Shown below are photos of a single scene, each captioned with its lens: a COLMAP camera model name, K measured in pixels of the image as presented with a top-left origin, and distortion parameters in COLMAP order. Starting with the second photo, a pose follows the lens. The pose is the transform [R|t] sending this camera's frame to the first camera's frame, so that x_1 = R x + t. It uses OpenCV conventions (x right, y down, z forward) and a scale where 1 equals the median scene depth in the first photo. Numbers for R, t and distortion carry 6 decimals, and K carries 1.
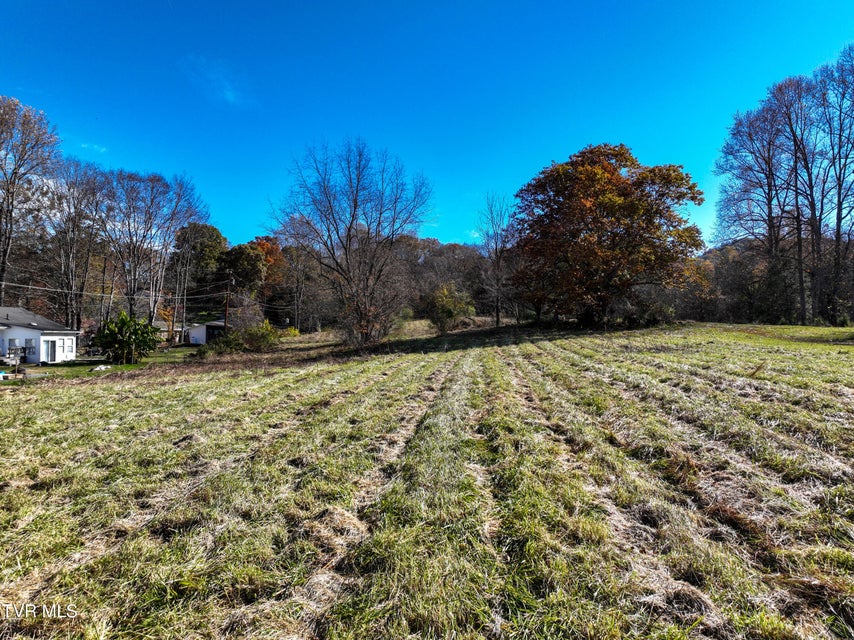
lens RADIAL K [[599.2, 0, 426.7], [0, 599.2, 321.0], [0, 0, 1]] dist [-0.001739, 0.017525]
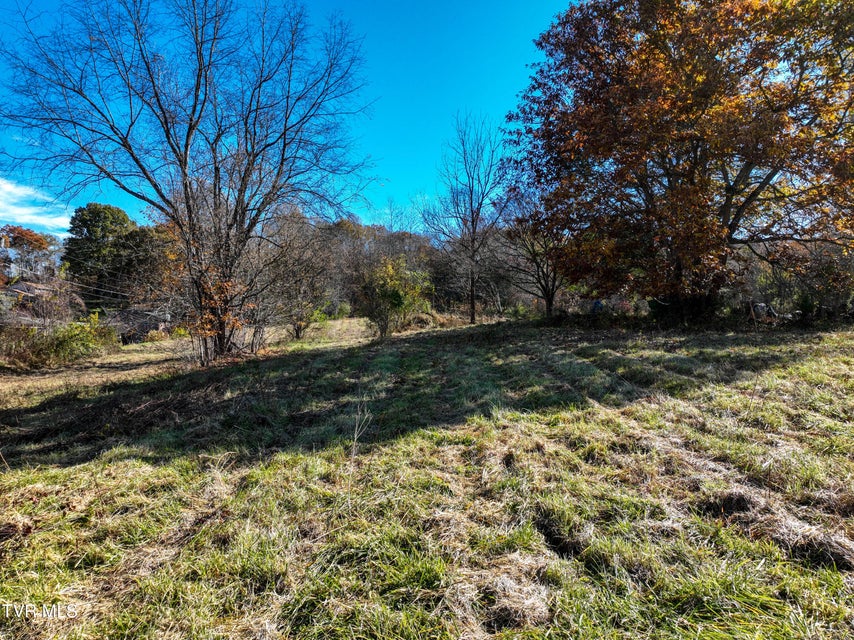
lens RADIAL K [[599.2, 0, 426.3], [0, 599.2, 321.0], [0, 0, 1]] dist [-0.001739, 0.017525]
pose [[0.996379, 0.002094, 0.084992, 0.016015], [-0.002009, 0.999997, -0.001090, 0.005191], [-0.084995, 0.000915, 0.996381, 0.366827]]
